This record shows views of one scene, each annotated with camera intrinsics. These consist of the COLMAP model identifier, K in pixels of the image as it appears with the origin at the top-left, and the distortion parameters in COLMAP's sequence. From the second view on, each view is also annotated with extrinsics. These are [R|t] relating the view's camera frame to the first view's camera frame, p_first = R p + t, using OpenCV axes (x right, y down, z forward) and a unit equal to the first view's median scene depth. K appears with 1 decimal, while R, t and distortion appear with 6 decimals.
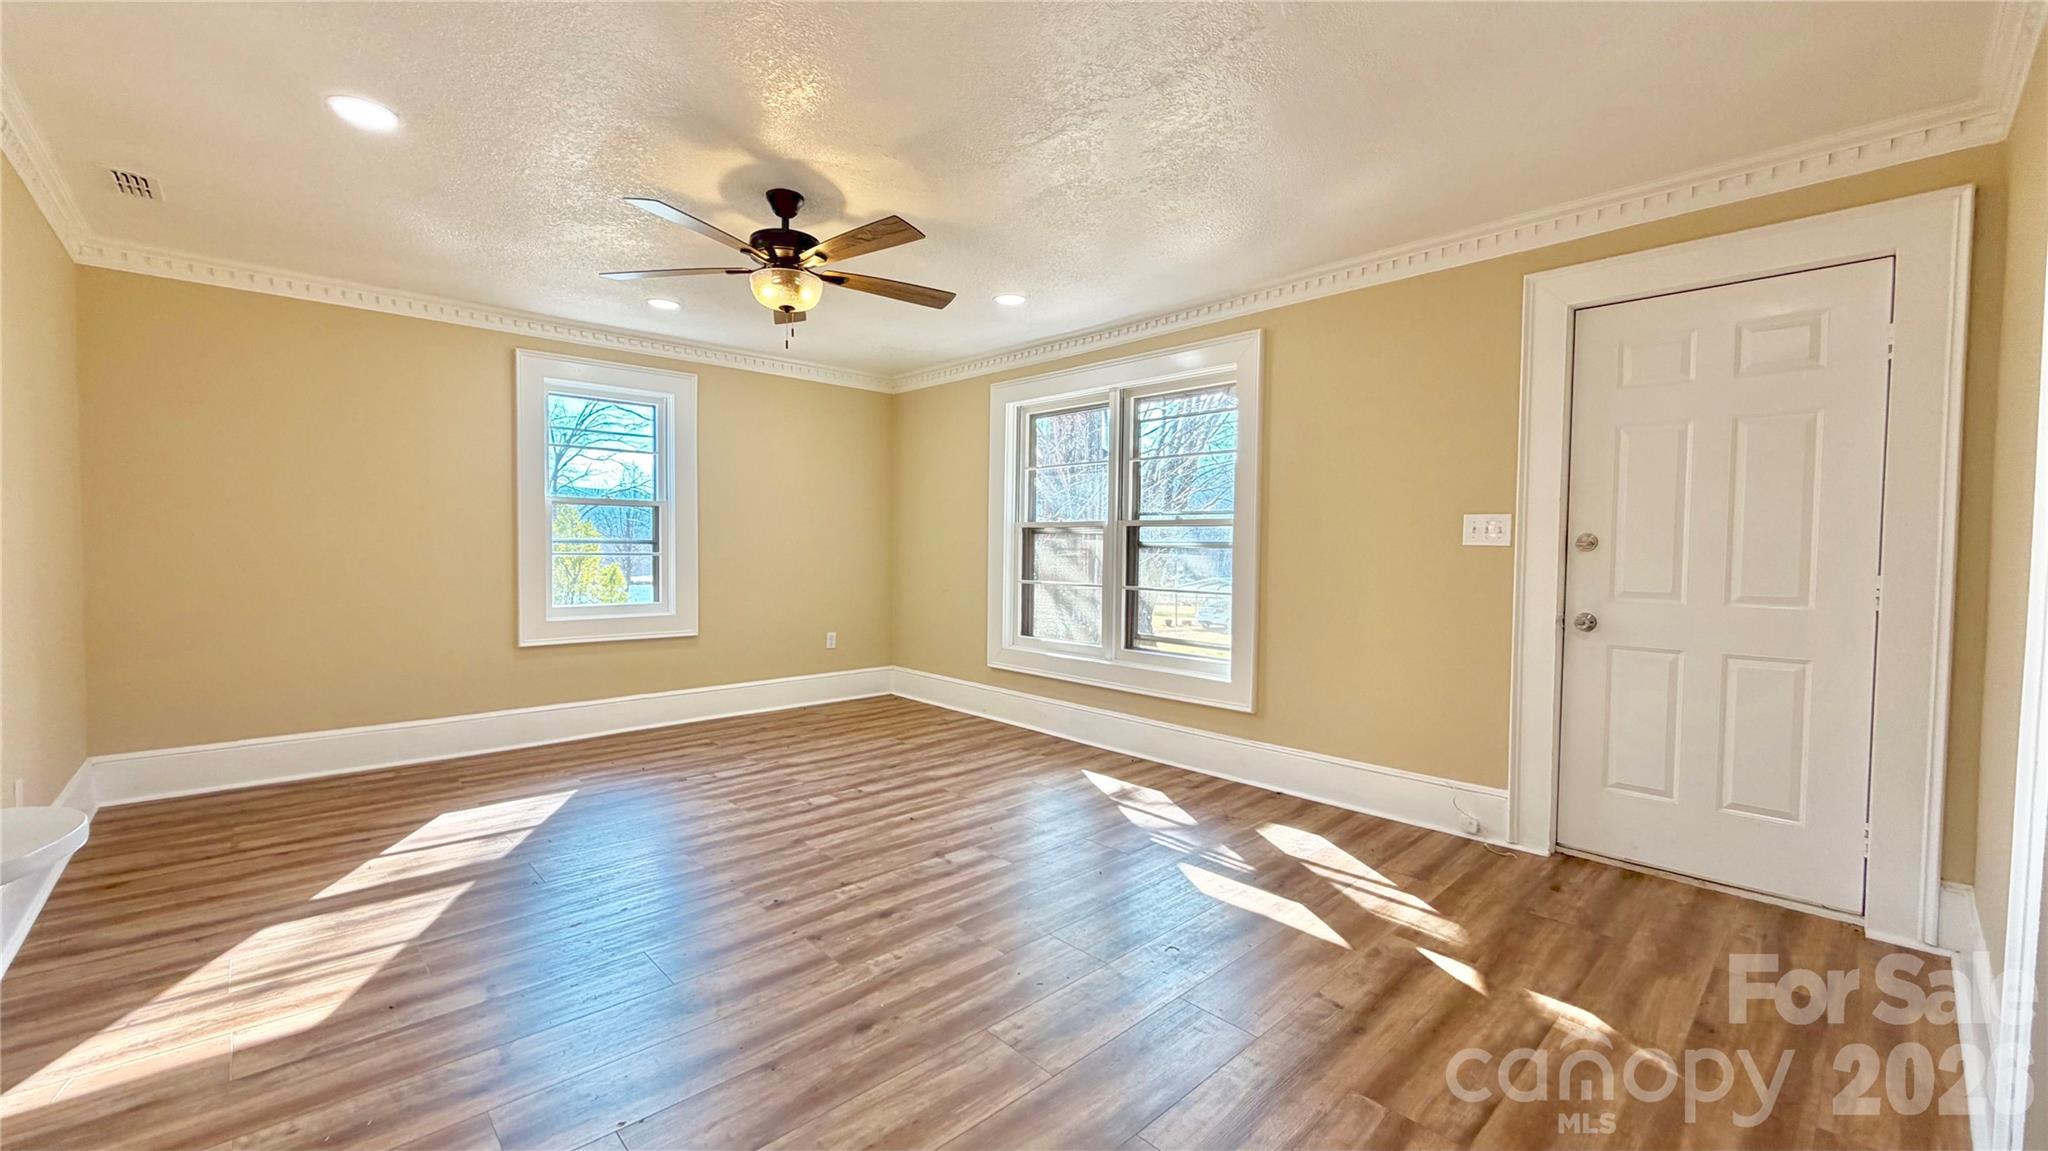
lens RADIAL K [[814.0, 0, 1017.8], [0, 814.0, 574.3], [0, 0, 1]] dist [-0.000465, 0.000199]
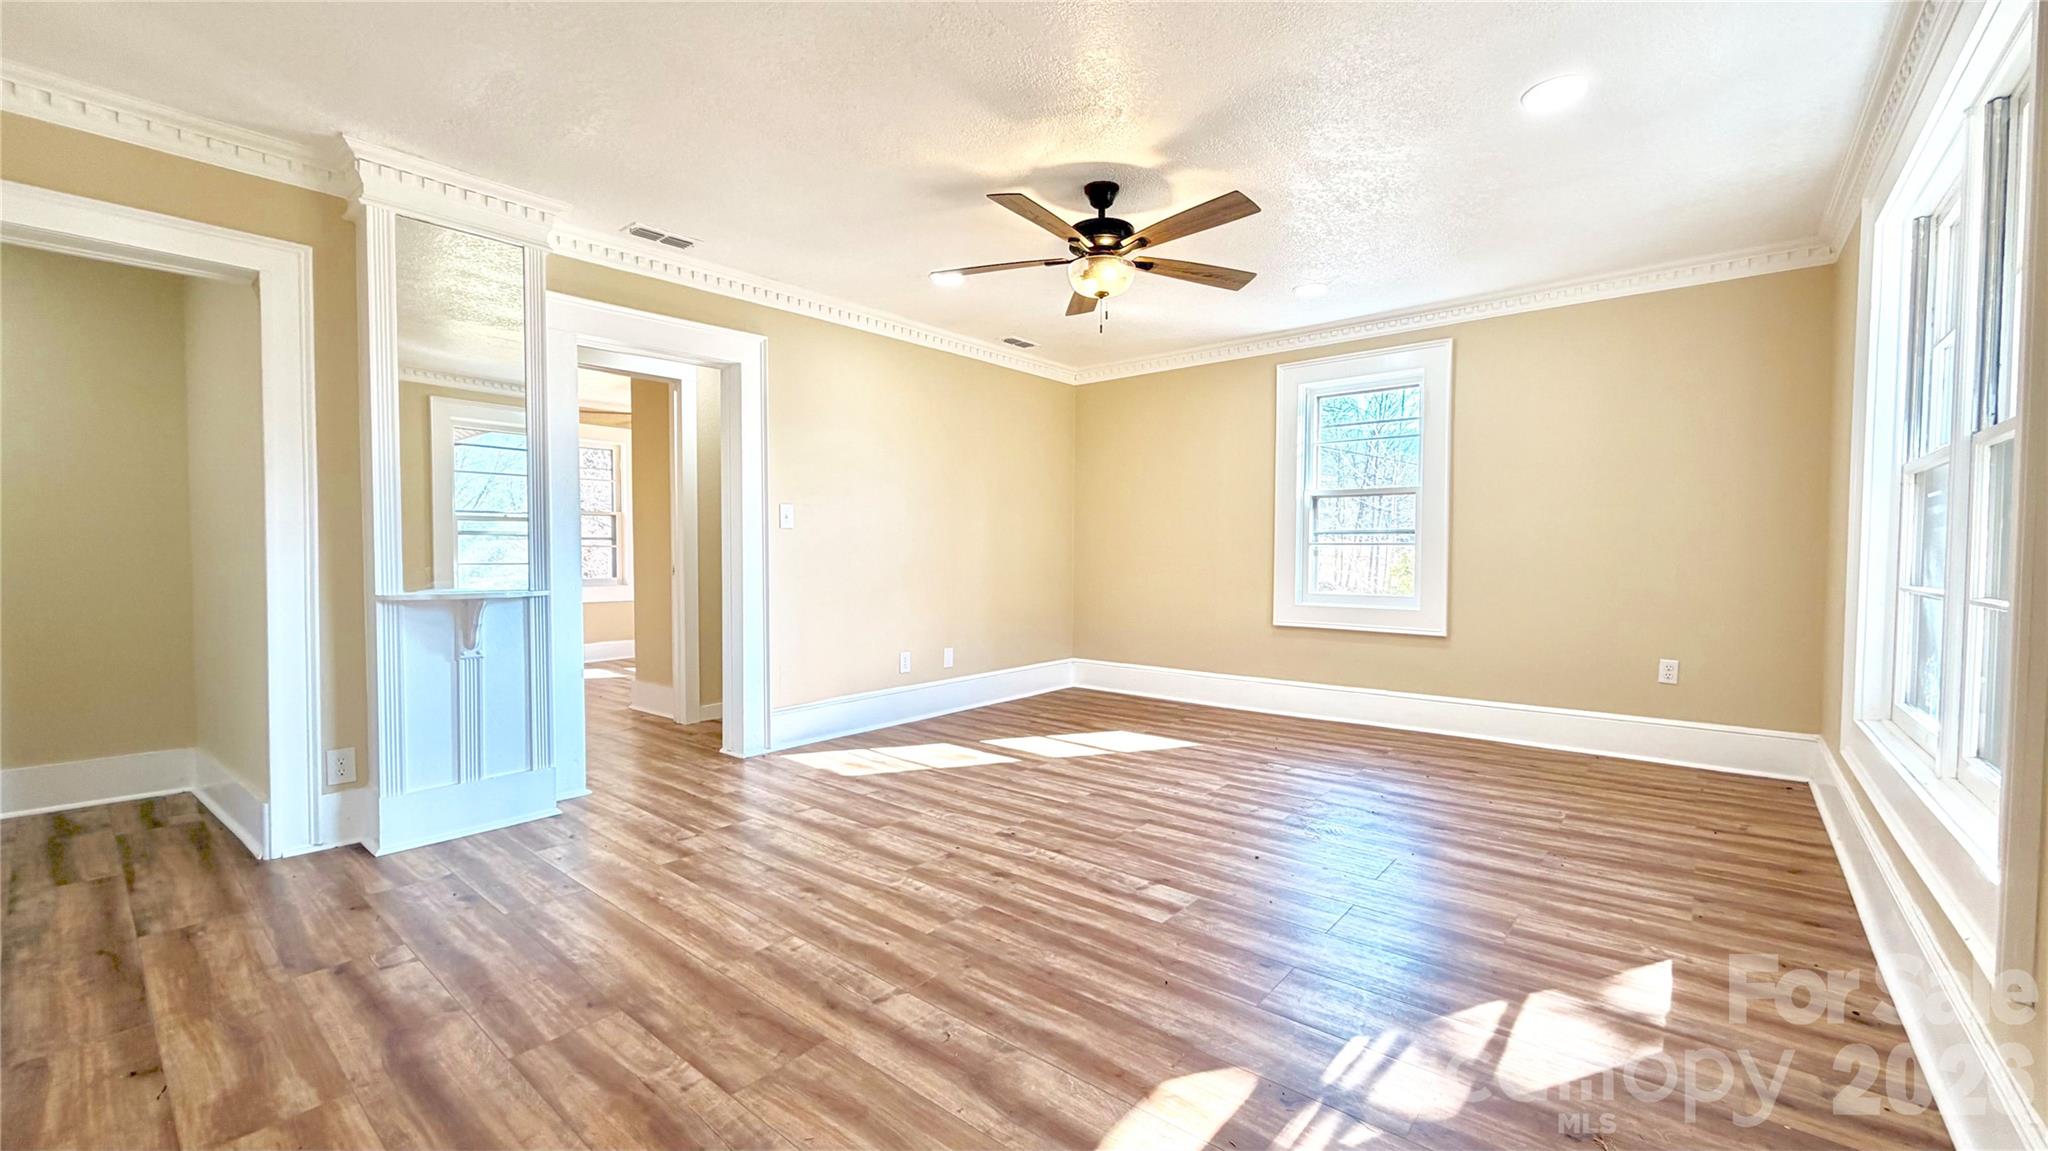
lens RADIAL K [[814.0, 0, 1017.8], [0, 814.0, 574.3], [0, 0, 1]] dist [-0.000465, 0.000199]
pose [[0.118000, 0.017367, -0.992862, 0.646197], [-0.035474, 0.999283, 0.013263, 0.020086], [0.992380, 0.033655, 0.118532, 0.675111]]
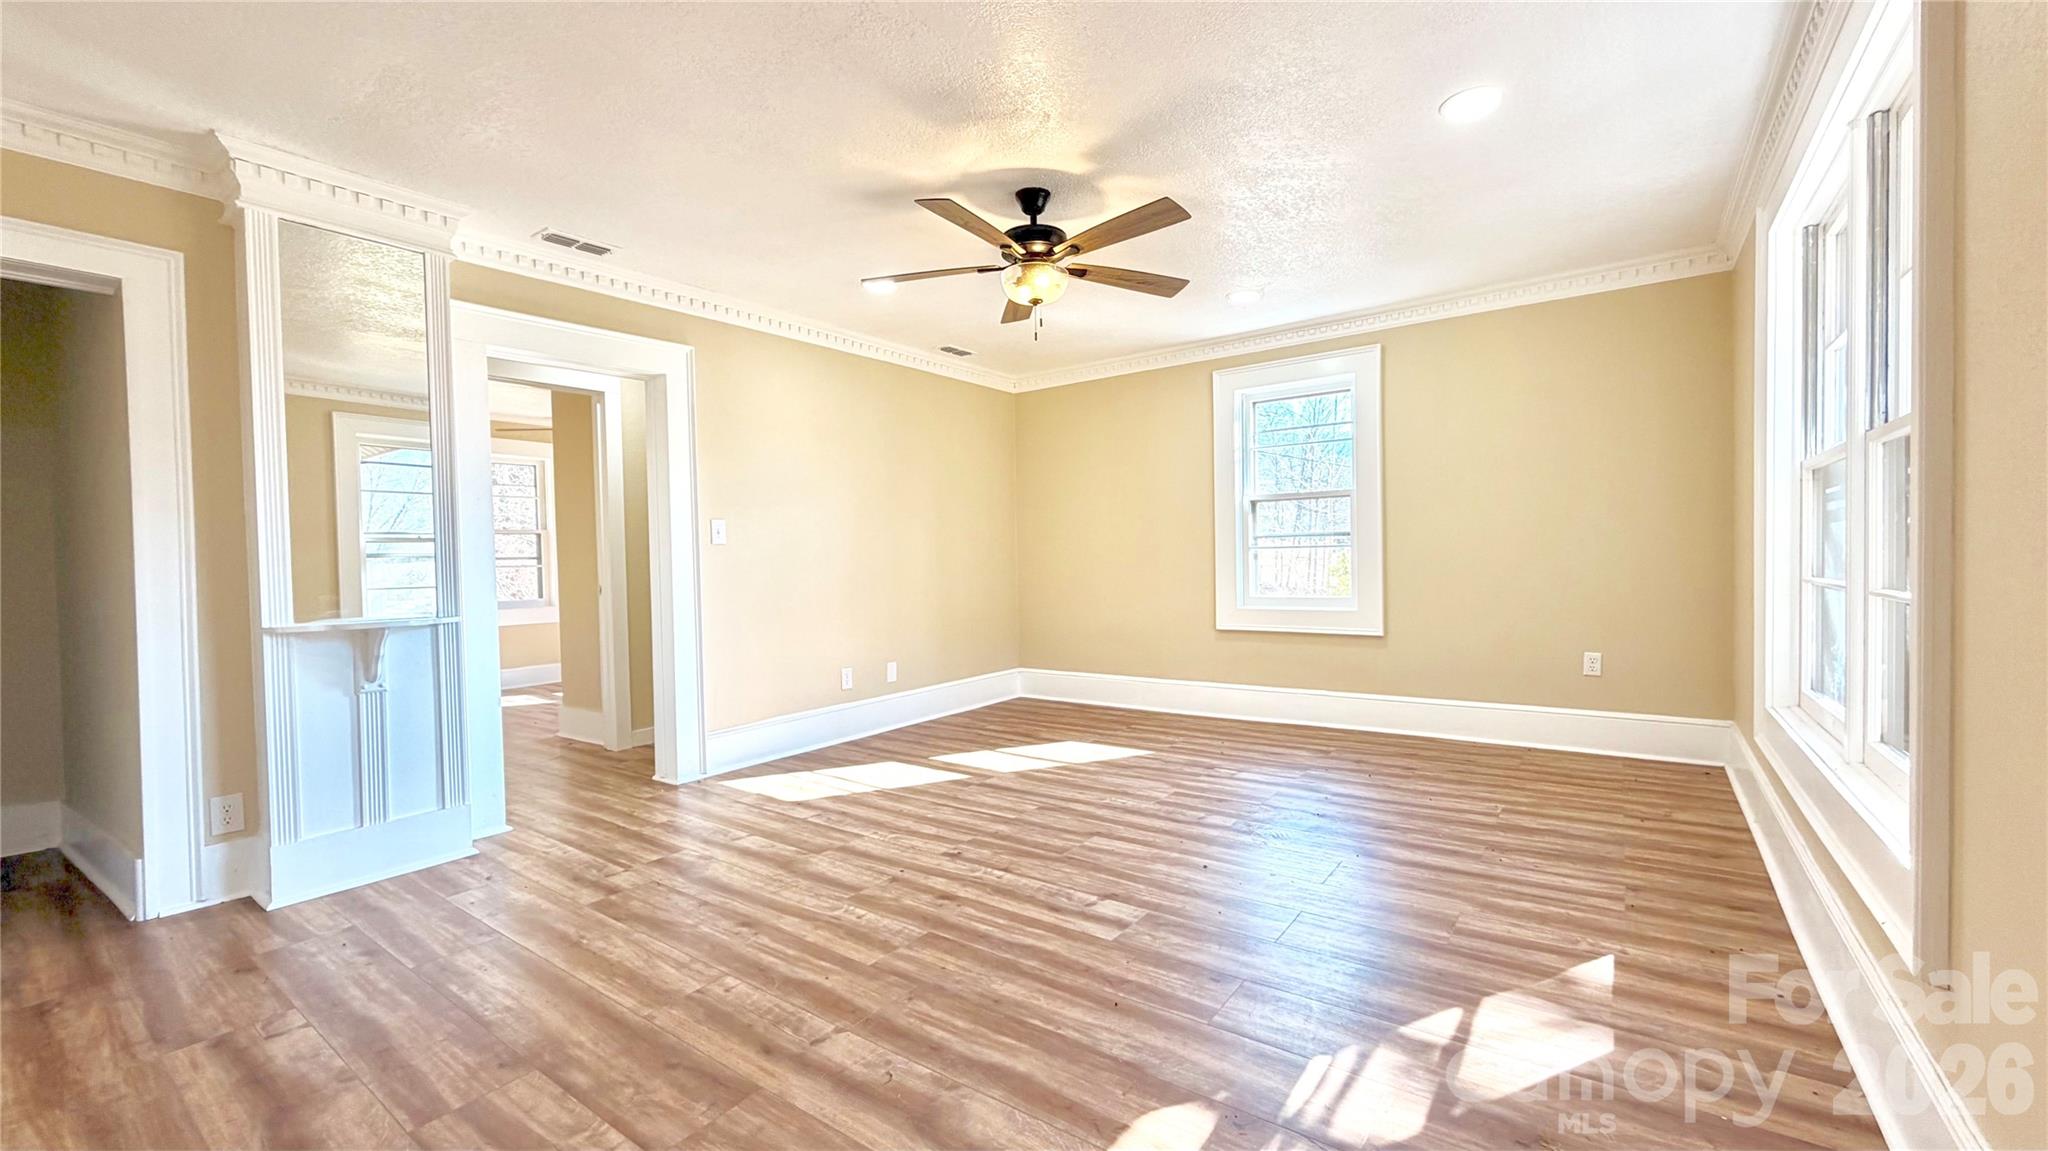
lens RADIAL K [[814.0, 0, 1017.8], [0, 814.0, 574.3], [0, 0, 1]] dist [-0.000465, 0.000199]
pose [[0.182162, 0.004115, -0.983260, 0.630162], [-0.011072, 0.999936, 0.002133, 0.015621], [0.983206, 0.010498, 0.182196, 0.685384]]
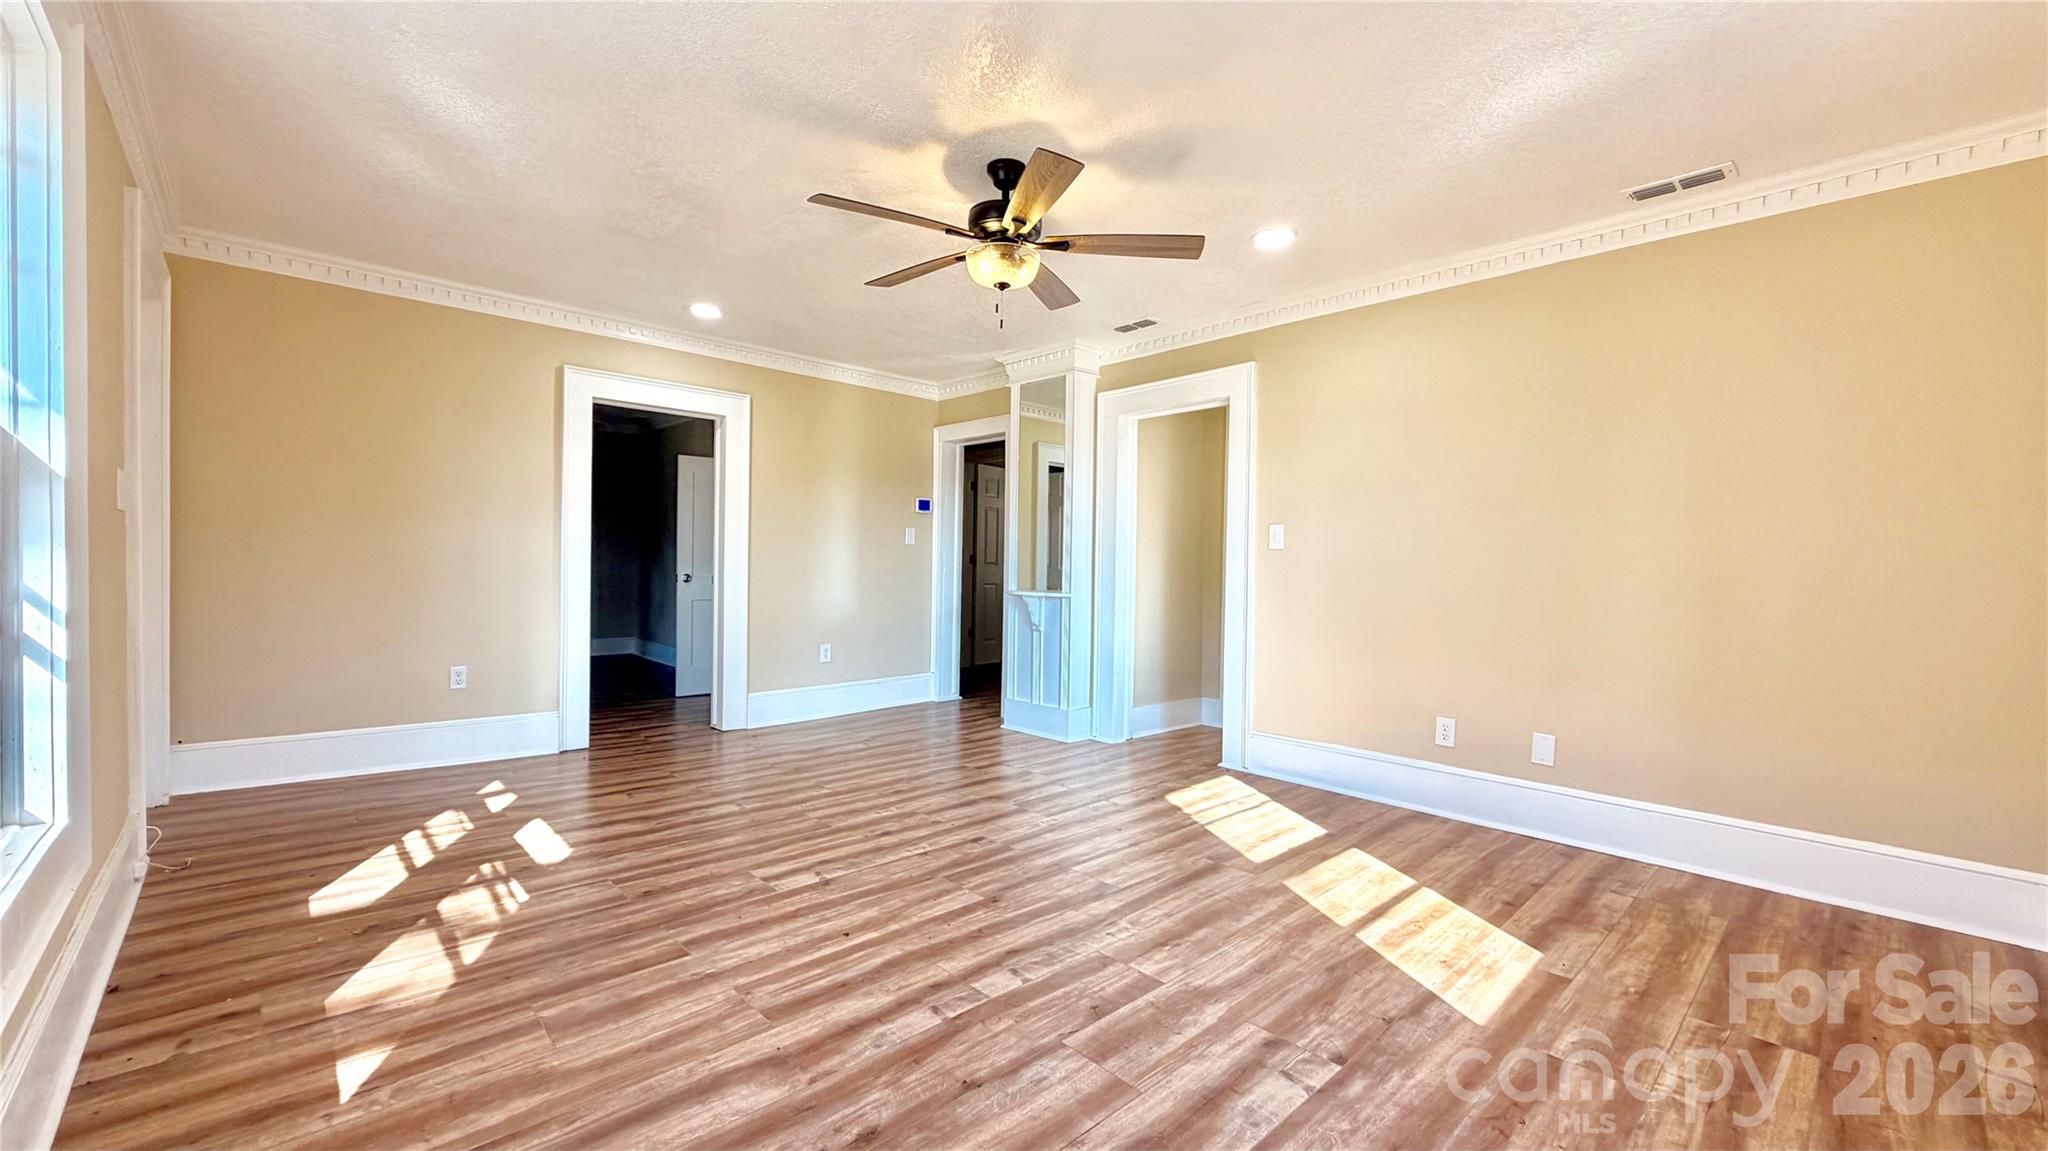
lens RADIAL K [[814.0, 0, 1017.8], [0, 814.0, 574.3], [0, 0, 1]] dist [-0.000465, 0.000199]
pose [[-0.999594, -0.028477, 0.000432, -0.268840], [-0.028418, 0.998304, 0.050815, -0.035913], [-0.001878, 0.050782, -0.998708, 1.690828]]
